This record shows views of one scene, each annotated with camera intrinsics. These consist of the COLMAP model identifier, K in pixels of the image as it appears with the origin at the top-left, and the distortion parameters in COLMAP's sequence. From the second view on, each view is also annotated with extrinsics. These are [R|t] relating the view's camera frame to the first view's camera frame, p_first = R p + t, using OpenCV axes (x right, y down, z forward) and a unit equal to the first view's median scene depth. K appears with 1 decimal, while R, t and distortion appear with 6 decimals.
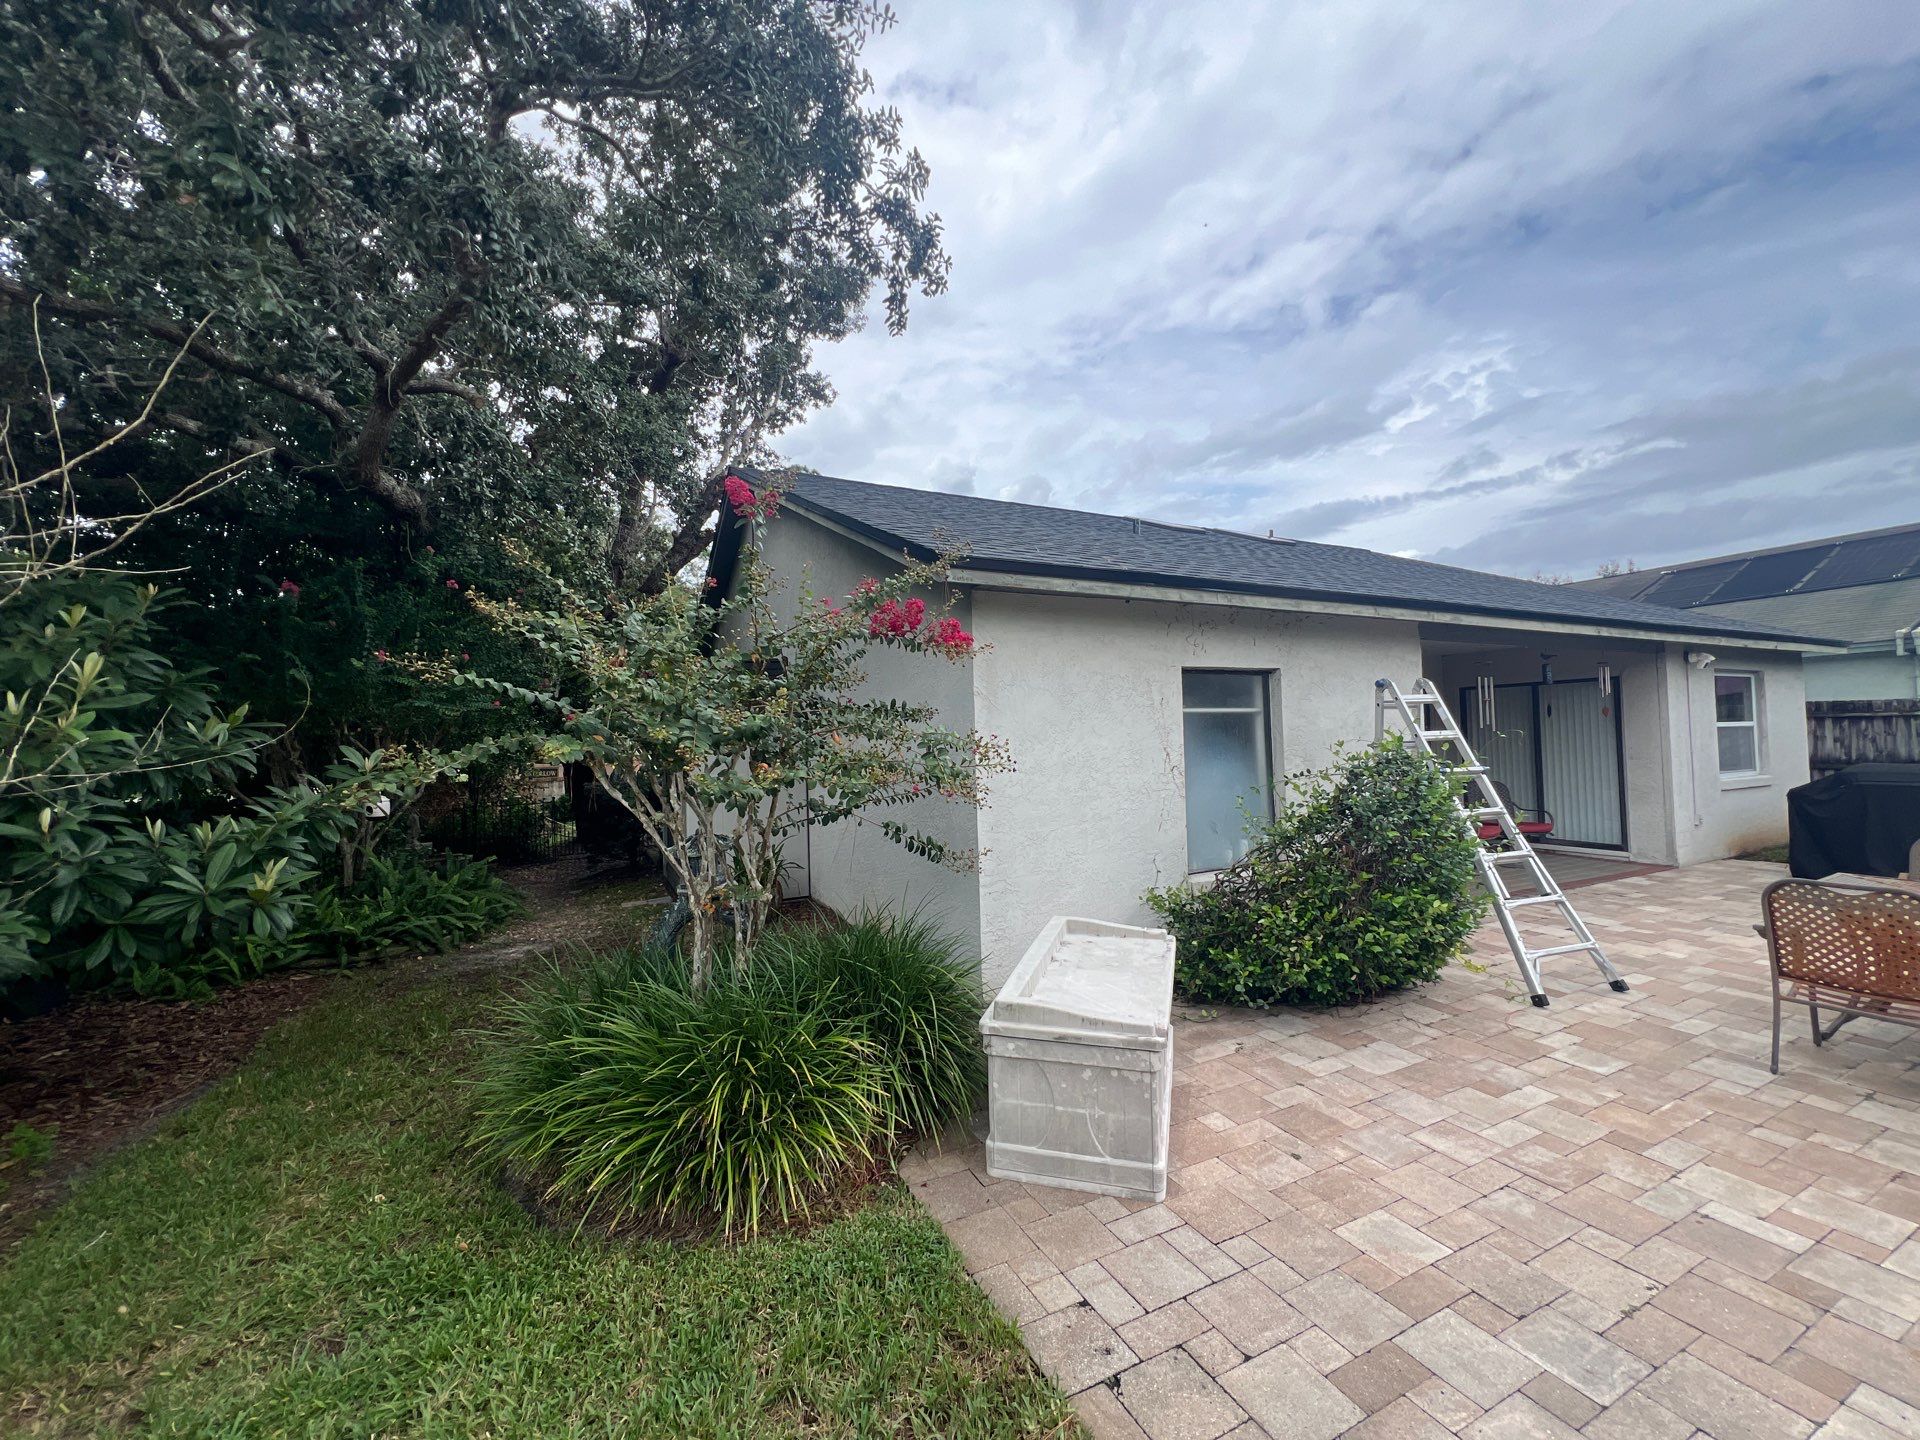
lens RADIAL K [[767.9, 0, 957.5], [0, 767.9, 718.0], [0, 0, 1]] dist [-0.001976, 0.000554]
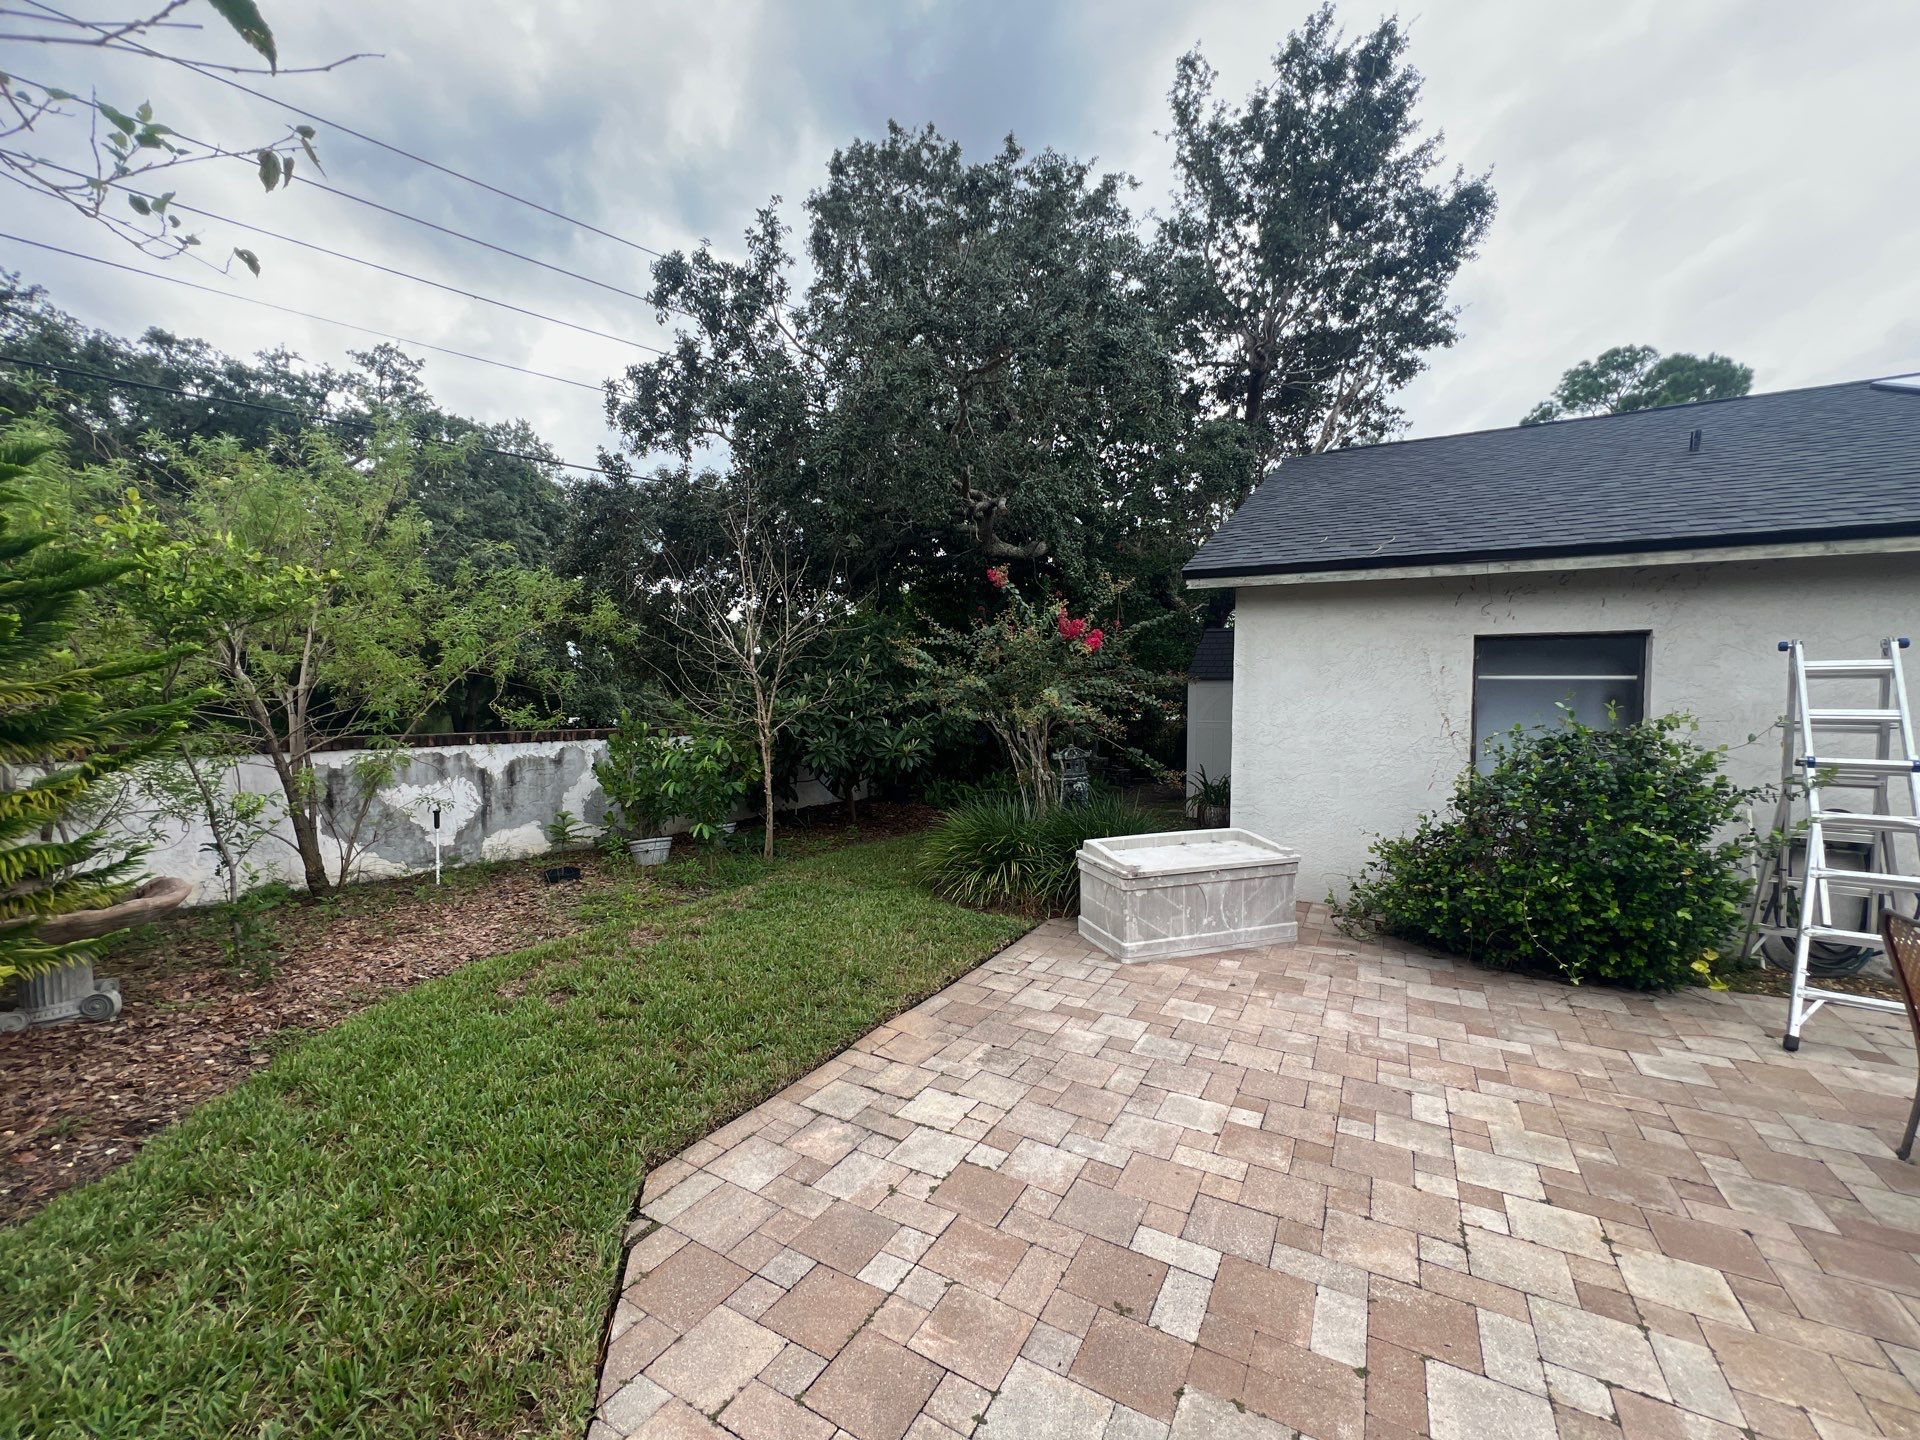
lens RADIAL K [[767.9, 0, 957.5], [0, 767.9, 718.0], [0, 0, 1]] dist [-0.001976, 0.000554]
pose [[0.563968, 0.055163, -0.823952, 0.991751], [0.000173, 0.997759, 0.066917, -0.033503], [0.825797, -0.037881, 0.562694, -0.192224]]
